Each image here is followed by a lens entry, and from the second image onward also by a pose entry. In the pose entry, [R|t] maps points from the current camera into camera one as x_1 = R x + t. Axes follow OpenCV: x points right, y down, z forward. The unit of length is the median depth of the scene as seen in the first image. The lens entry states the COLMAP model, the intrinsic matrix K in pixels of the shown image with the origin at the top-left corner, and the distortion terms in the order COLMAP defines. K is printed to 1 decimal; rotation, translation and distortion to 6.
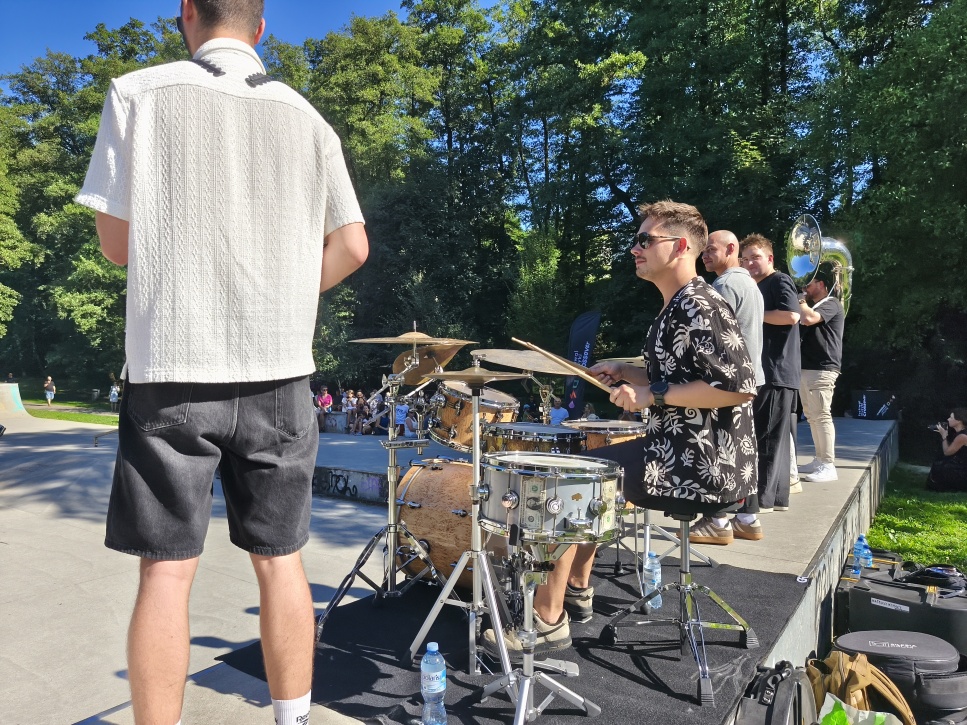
lens RADIAL K [[656.6, 0, 484.3], [0, 656.6, 376.3], [0, 0, 1]] dist [0.098812, -0.200896]
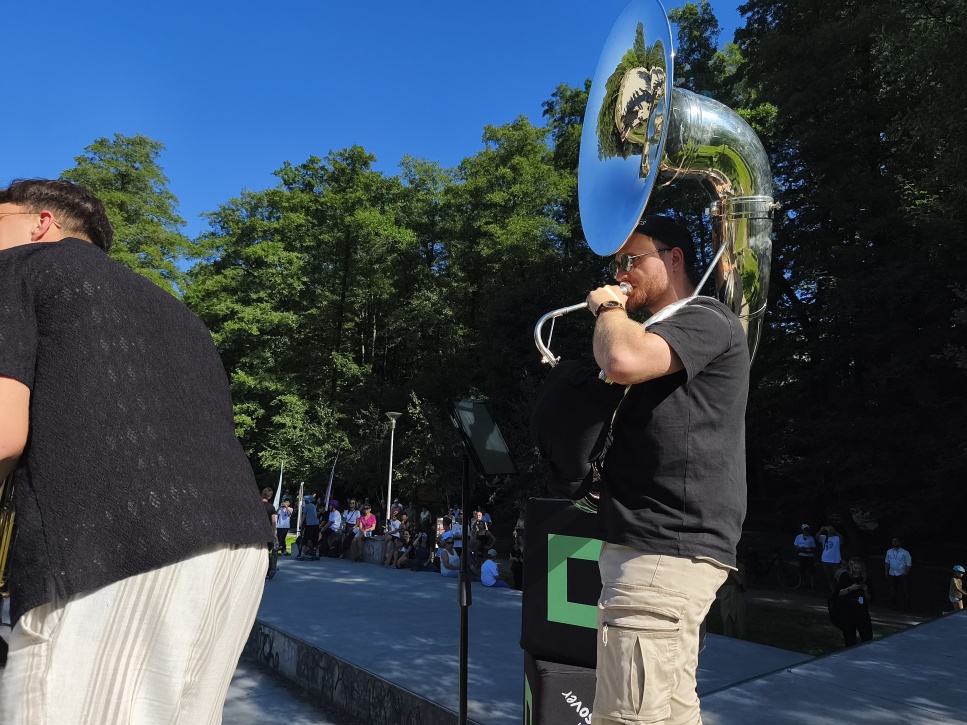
lens RADIAL K [[661.5, 0, 483.5], [0, 661.5, 362.5], [0, 0, 1]] dist [0.101383, -0.207987]
pose [[0.954332, -0.030161, -0.297223, 0.089477], [-0.026292, 0.982552, -0.184123, -0.005915], [0.297590, 0.183529, 0.936887, 0.121205]]
